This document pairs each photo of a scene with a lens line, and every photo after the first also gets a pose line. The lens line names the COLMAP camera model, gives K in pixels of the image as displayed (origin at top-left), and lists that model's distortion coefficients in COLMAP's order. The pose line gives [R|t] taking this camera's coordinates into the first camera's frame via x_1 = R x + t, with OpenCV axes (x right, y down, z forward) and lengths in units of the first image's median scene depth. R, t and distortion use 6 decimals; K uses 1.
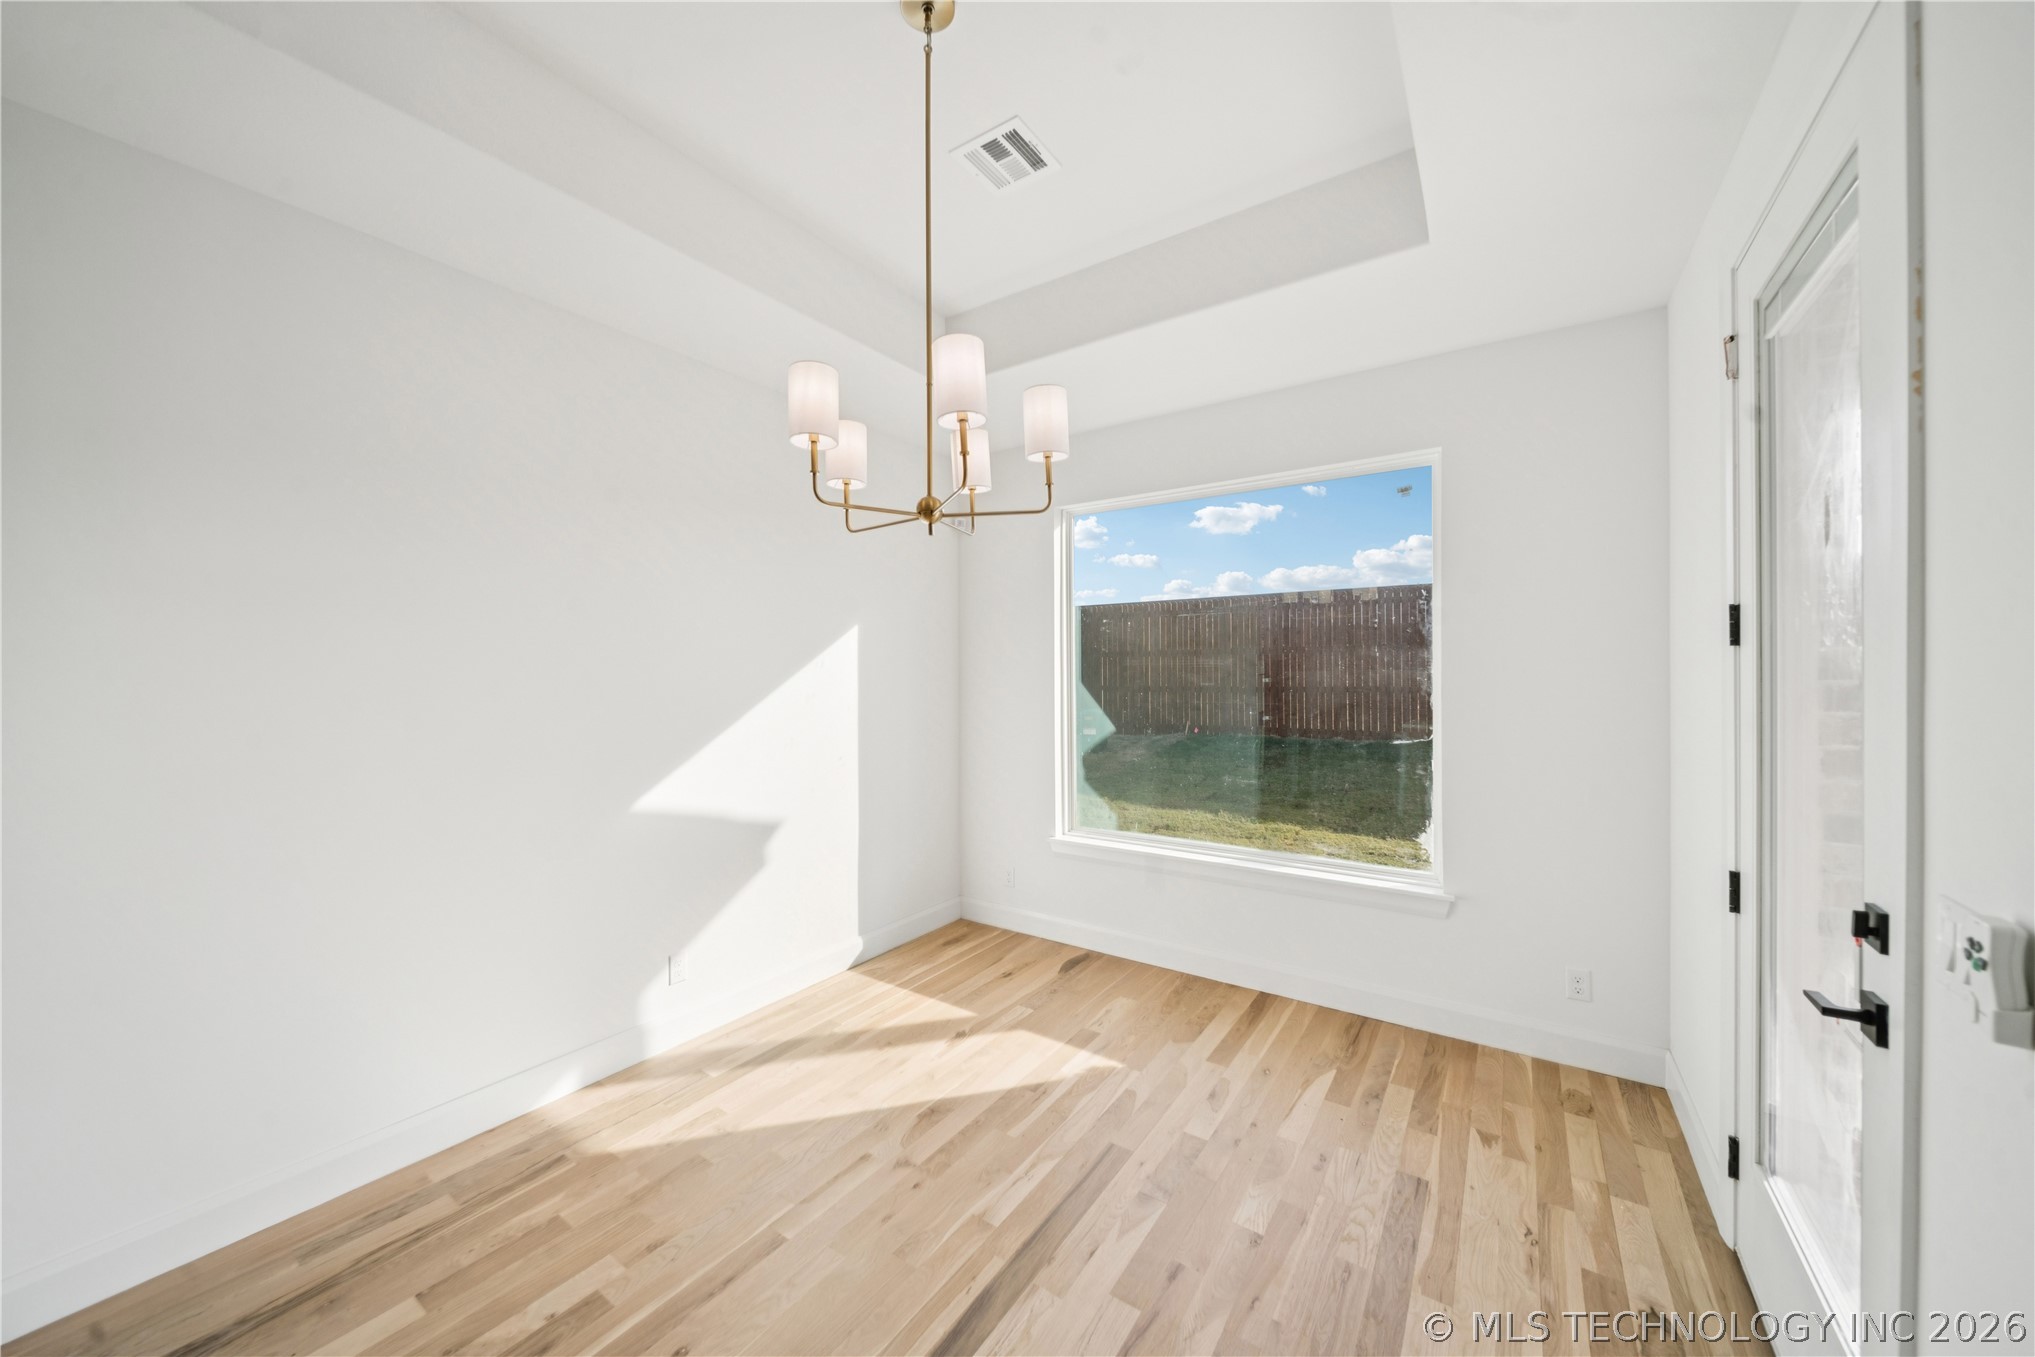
lens RADIAL K [[720.9, 0, 993.7], [0, 720.9, 670.1], [0, 0, 1]] dist [-0.000132, -0.001542]
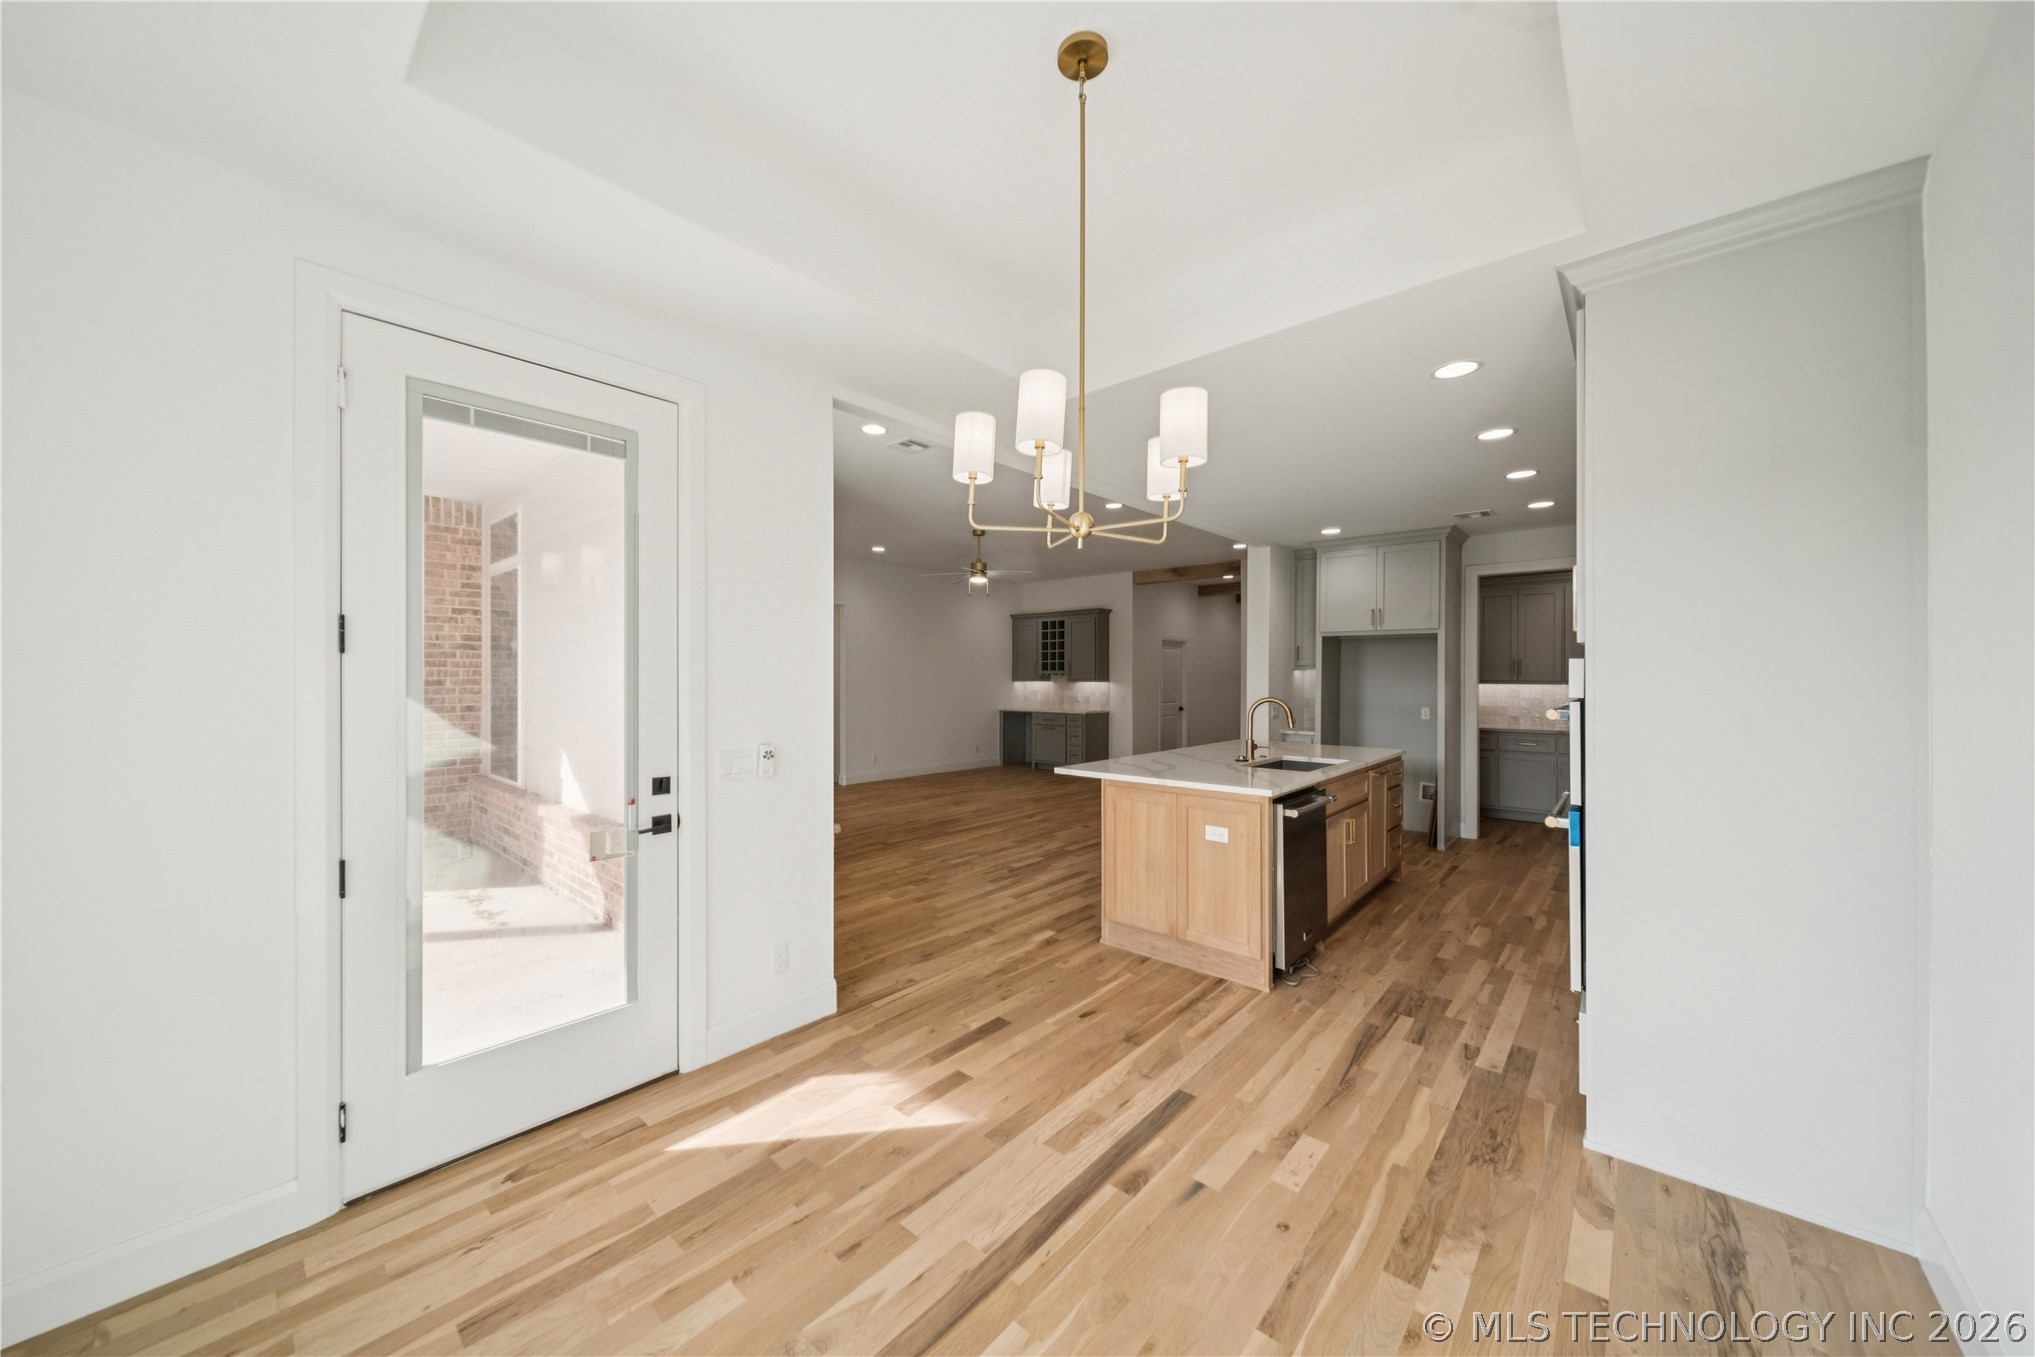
lens RADIAL K [[714.5, 0, 996.2], [0, 714.5, 679.5], [0, 0, 1]] dist [-0.001197, -0.000074]
pose [[-0.992901, 0.003025, 0.118903, -0.079538], [0.002594, 0.999989, -0.003781, 0.013632], [-0.118913, -0.003445, -0.992899, 1.882140]]
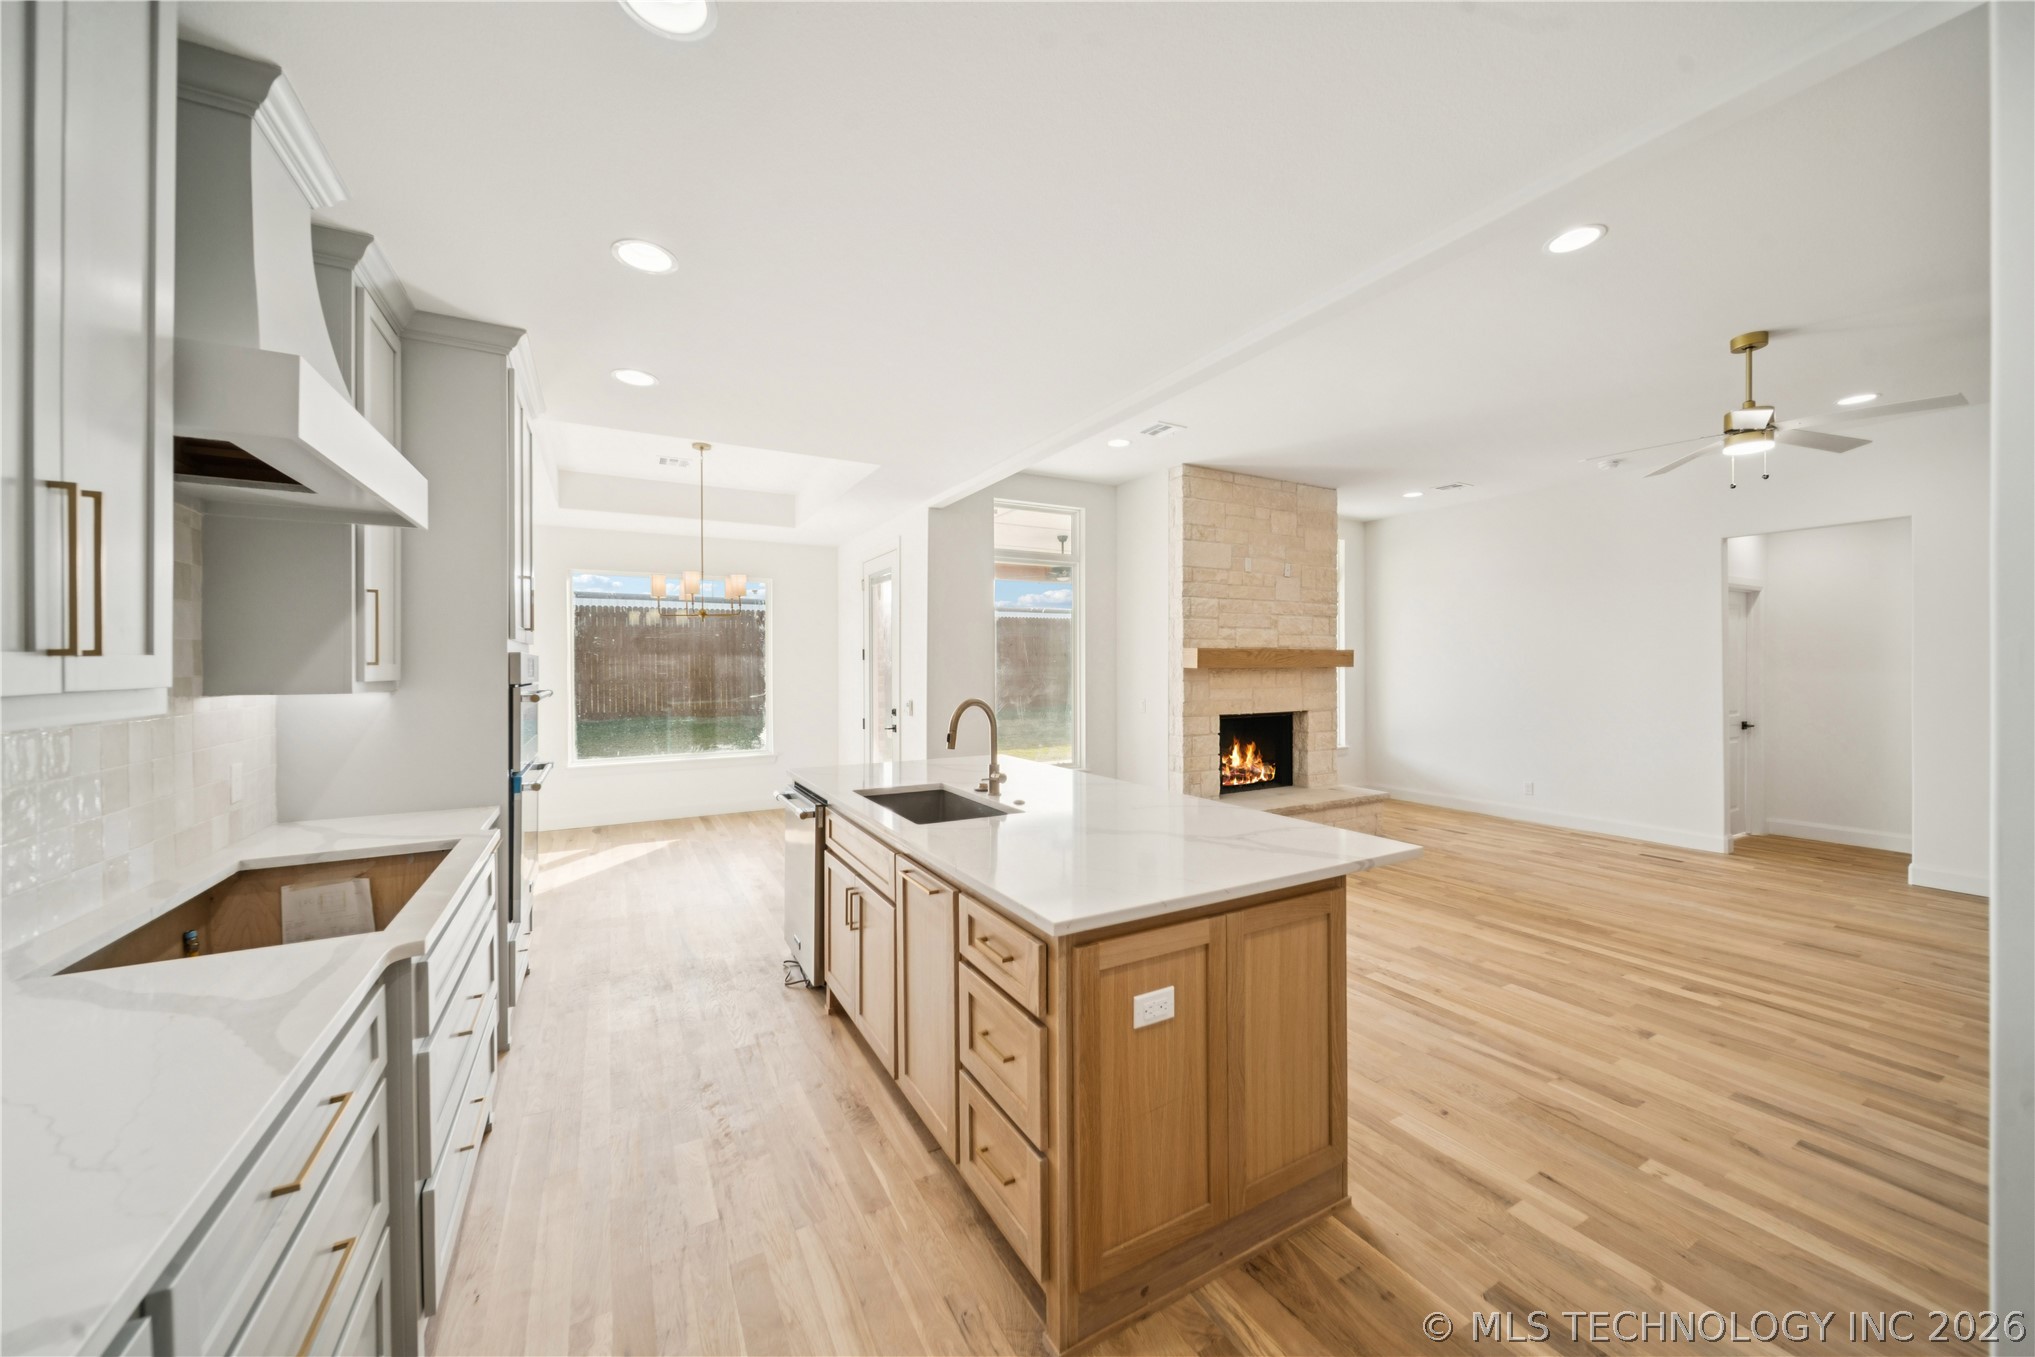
lens RADIAL K [[720.9, 0, 993.7], [0, 720.9, 670.1], [0, 0, 1]] dist [-0.000132, -0.001542]
pose [[0.439539, -0.000135, 0.898224, -2.016269], [-0.004299, 0.999988, 0.002254, 0.004908], [-0.898213, -0.004852, 0.439533, -1.253165]]
